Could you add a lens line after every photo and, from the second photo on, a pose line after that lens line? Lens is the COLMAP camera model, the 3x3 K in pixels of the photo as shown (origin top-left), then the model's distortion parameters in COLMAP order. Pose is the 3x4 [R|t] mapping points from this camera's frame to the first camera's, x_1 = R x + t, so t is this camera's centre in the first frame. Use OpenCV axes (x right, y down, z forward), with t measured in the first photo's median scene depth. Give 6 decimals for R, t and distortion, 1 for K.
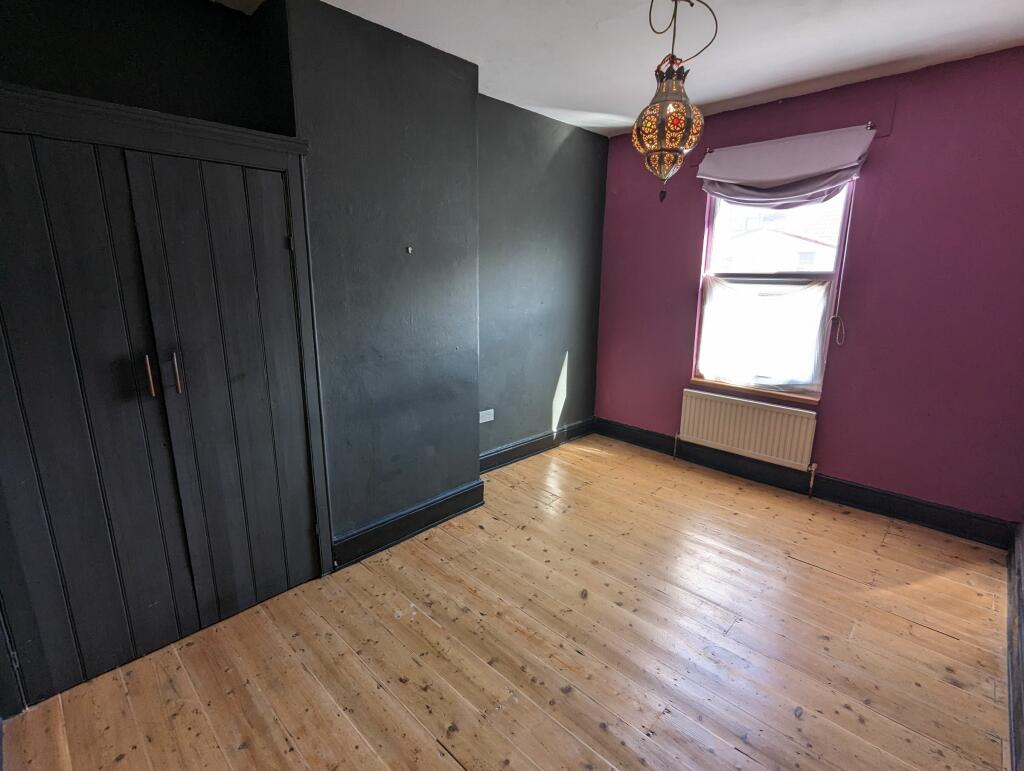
lens RADIAL K [[486.1, 0, 510.2], [0, 486.1, 384.8], [0, 0, 1]] dist [0.003418, 0.000046]
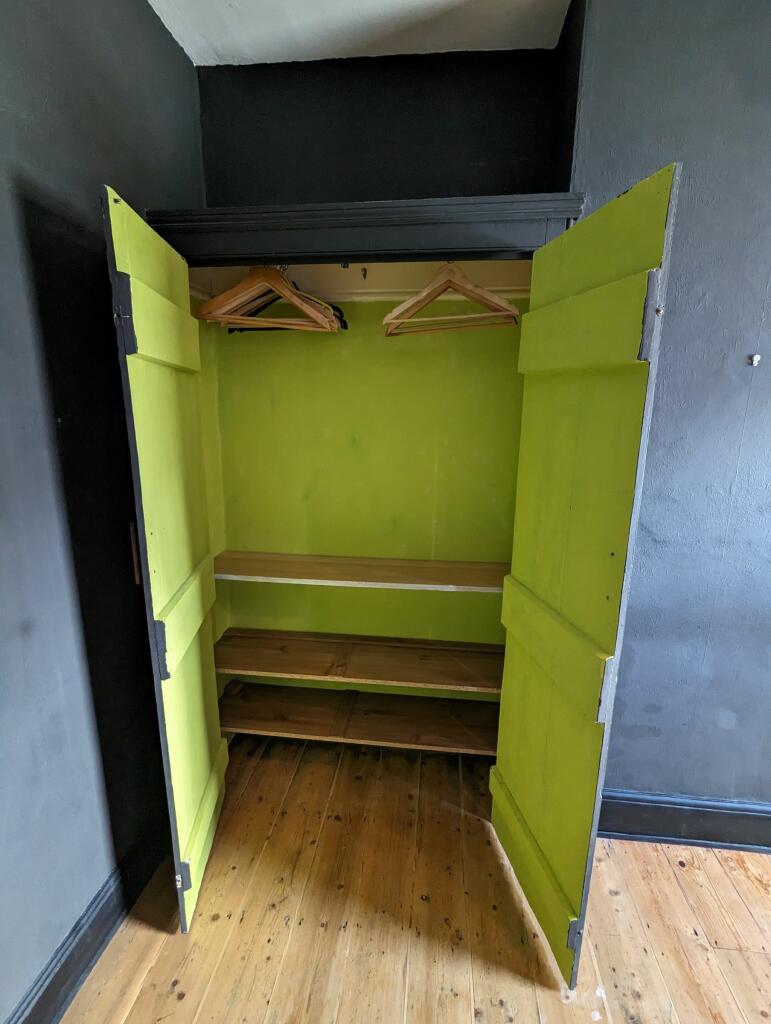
lens RADIAL K [[486.1, 0, 386.0], [0, 486.1, 511.5], [0, 0, 1]] dist [0.003418, 0.000046]
pose [[0.606947, 0.169674, -0.776419, -0.007952], [-0.187720, 0.979908, 0.067398, -0.069459], [0.772254, 0.104842, 0.626603, 0.347771]]
